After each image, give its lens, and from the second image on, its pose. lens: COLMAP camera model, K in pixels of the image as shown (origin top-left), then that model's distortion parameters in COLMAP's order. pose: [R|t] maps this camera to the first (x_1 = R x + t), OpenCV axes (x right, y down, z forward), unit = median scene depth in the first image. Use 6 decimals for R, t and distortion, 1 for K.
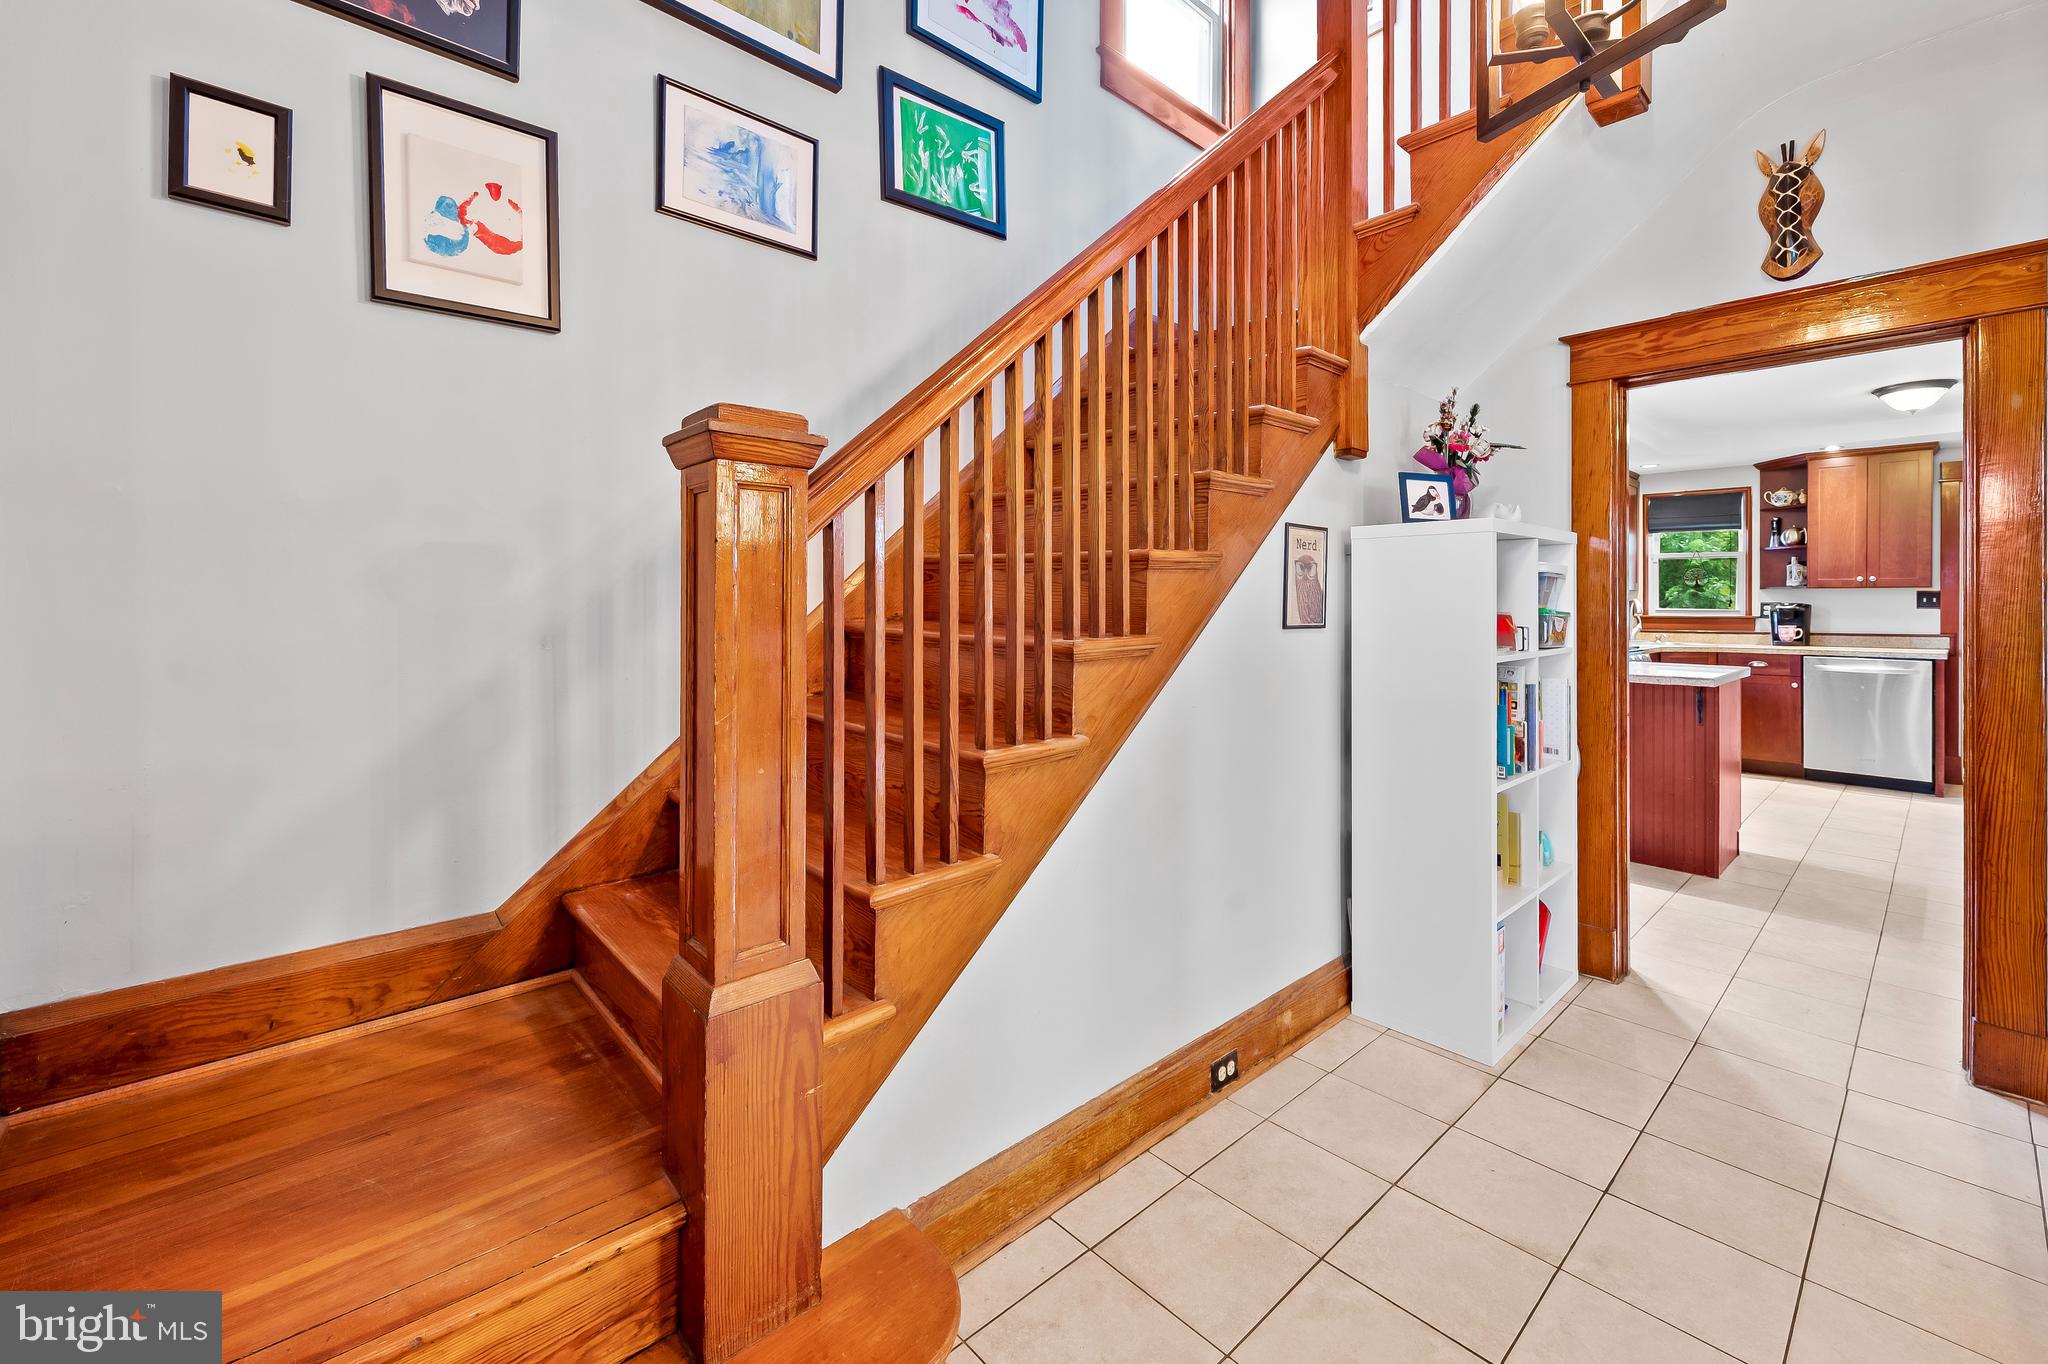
lens RADIAL K [[838.4, 0, 1022.3], [0, 838.4, 607.7], [0, 0, 1]] dist [-0.001738, -0.000534]
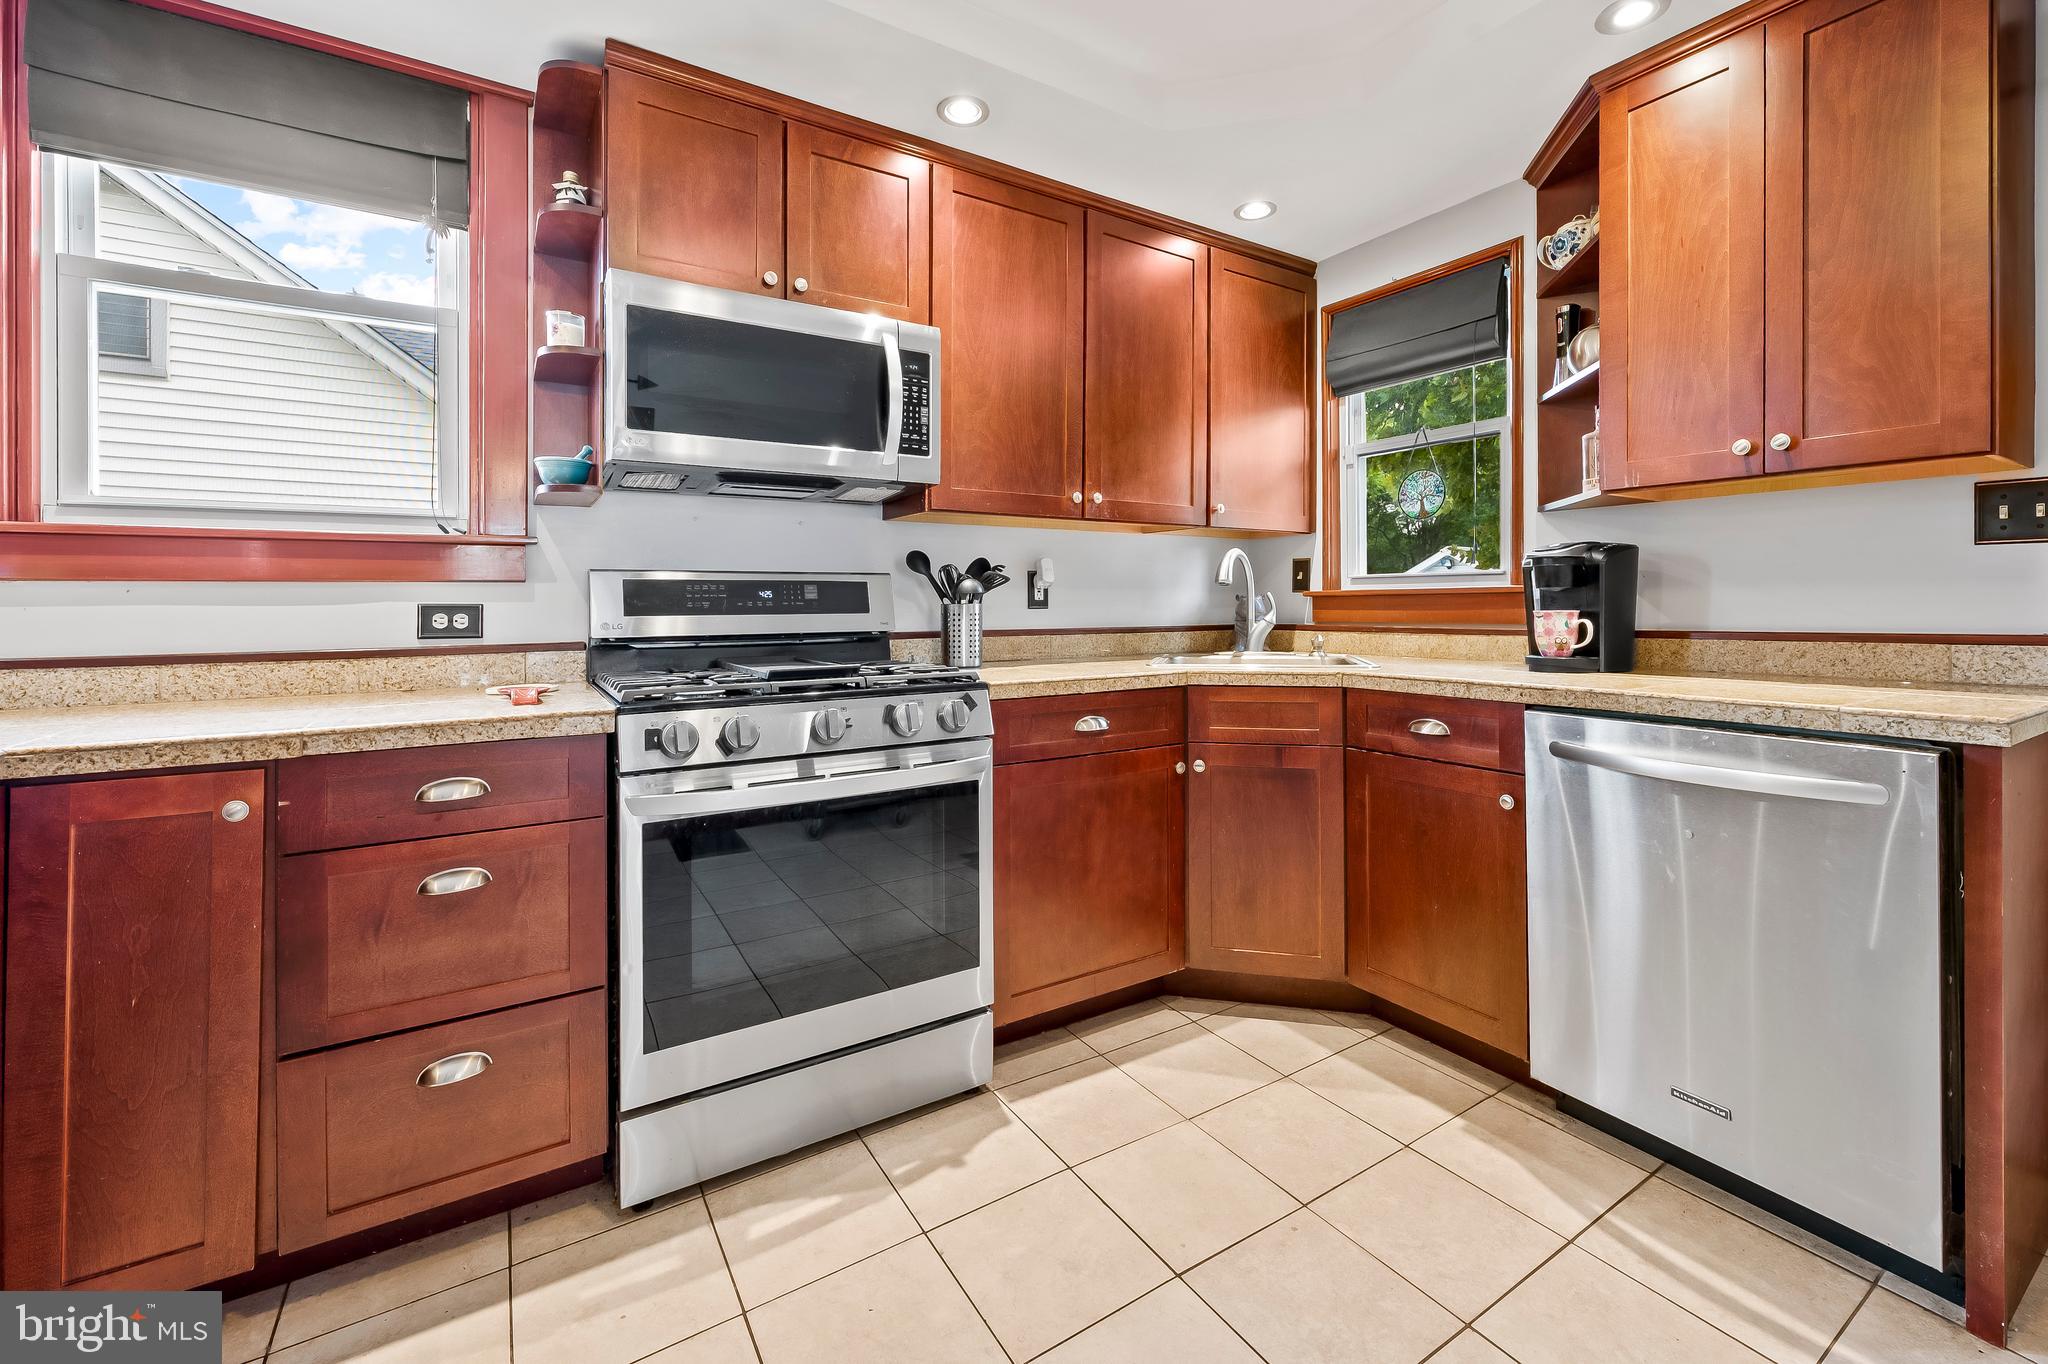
lens RADIAL K [[838.4, 0, 1031.4], [0, 838.4, 609.2], [0, 0, 1]] dist [-0.001738, -0.000534]
pose [[0.984643, -0.009581, -0.174314, 0.756157], [0.010517, 0.999935, 0.004443, 0.017118], [0.174261, -0.006208, 0.984680, 0.624948]]
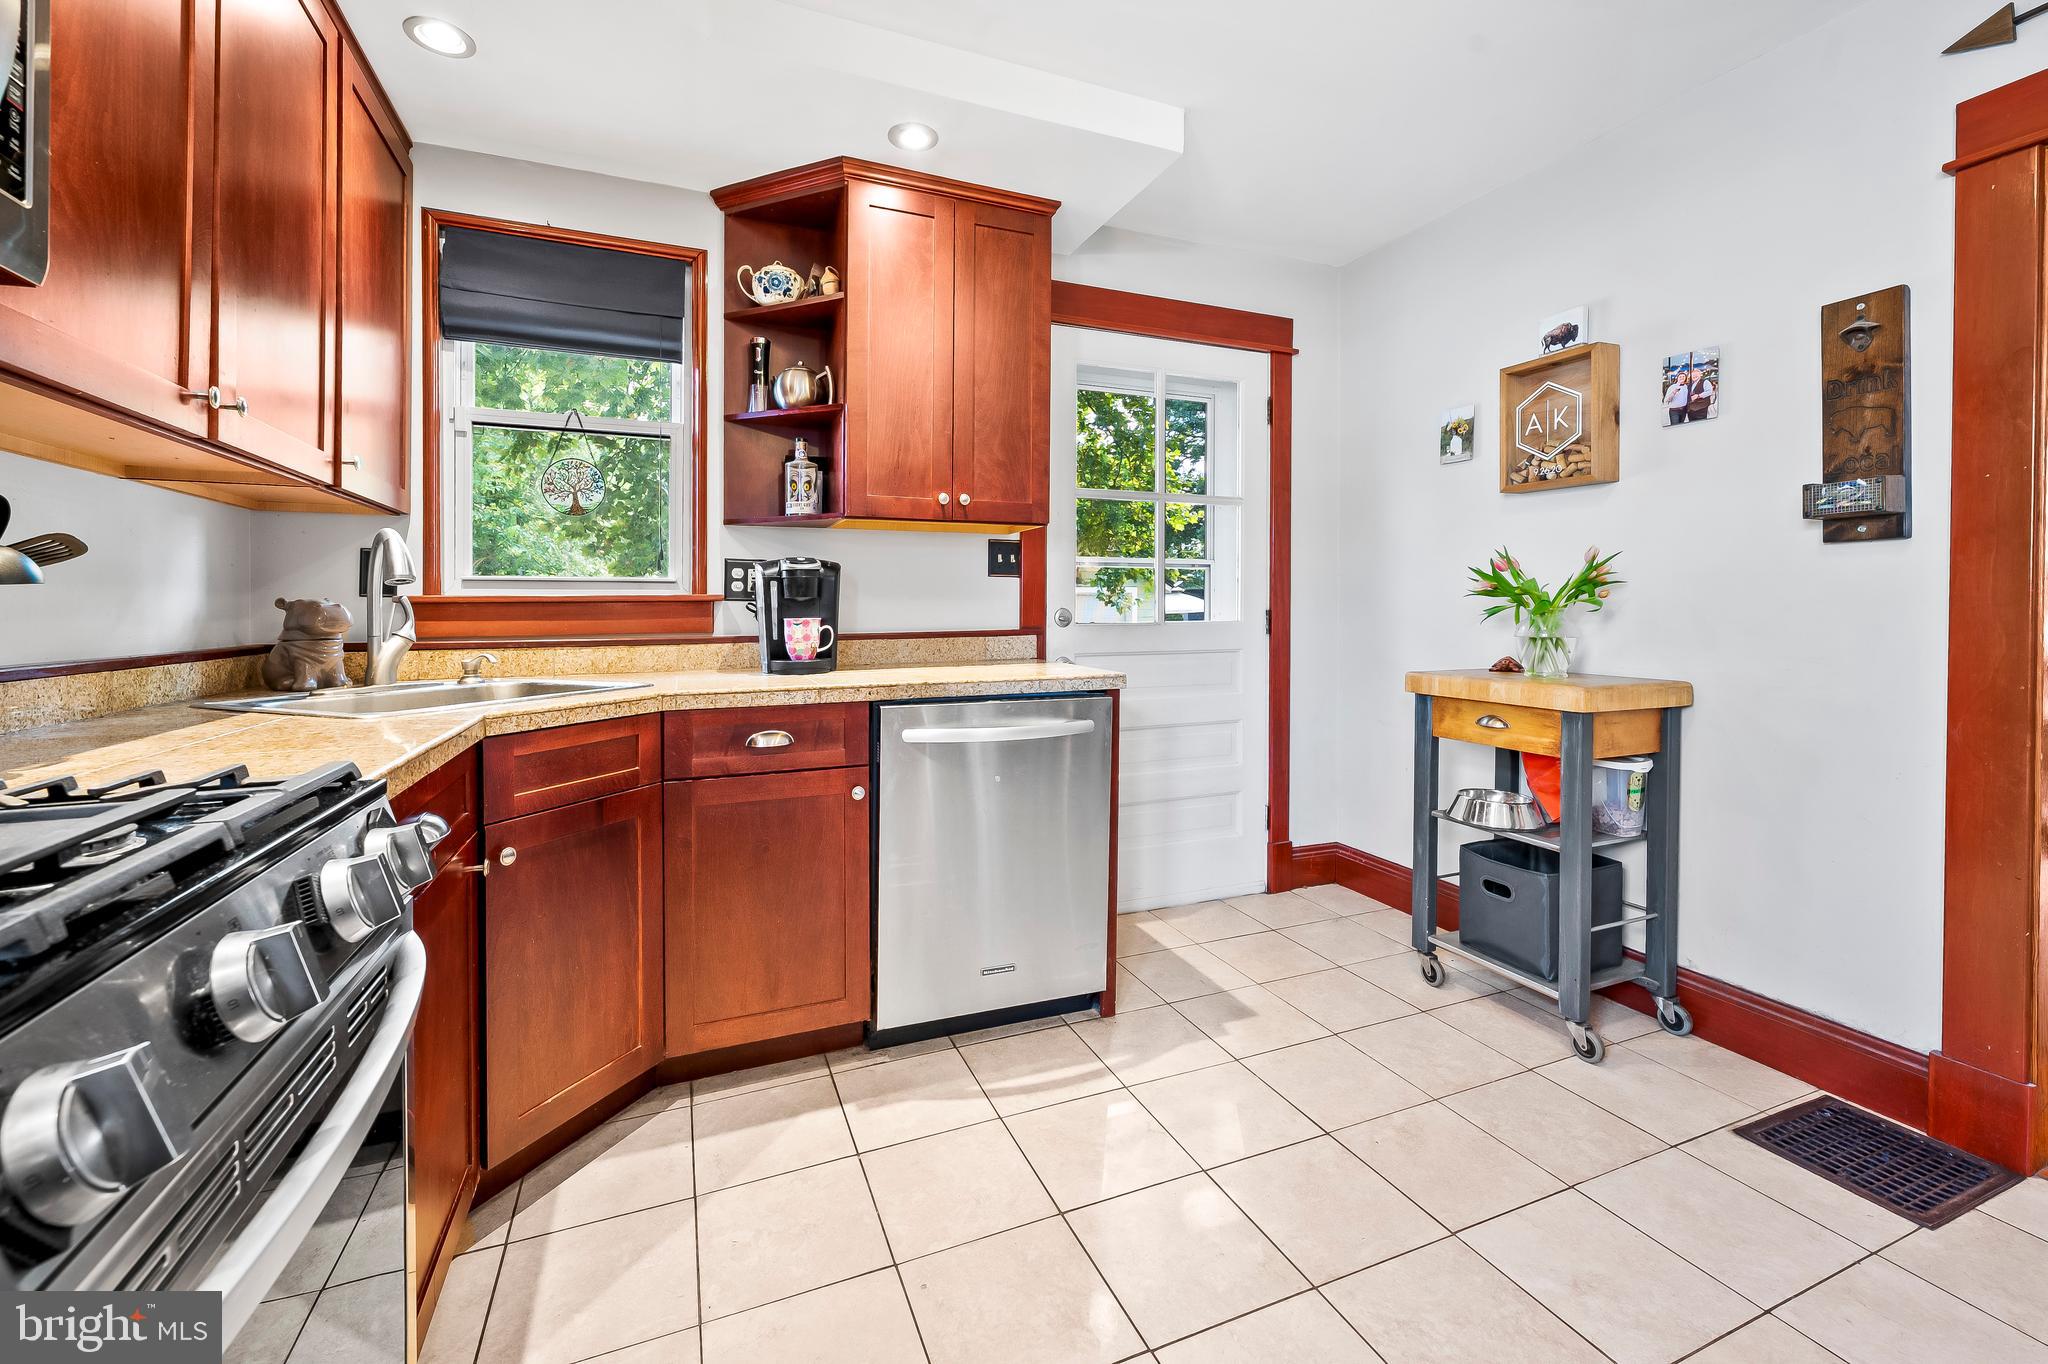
lens RADIAL K [[838.4, 0, 1012.3], [0, 838.4, 617.3], [0, 0, 1]] dist [-0.001738, -0.000534]
pose [[0.347134, -0.017486, 0.937652, 0.589960], [0.006520, 0.999847, 0.016232, 0.015596], [-0.937793, 0.000479, 0.347195, 0.773964]]
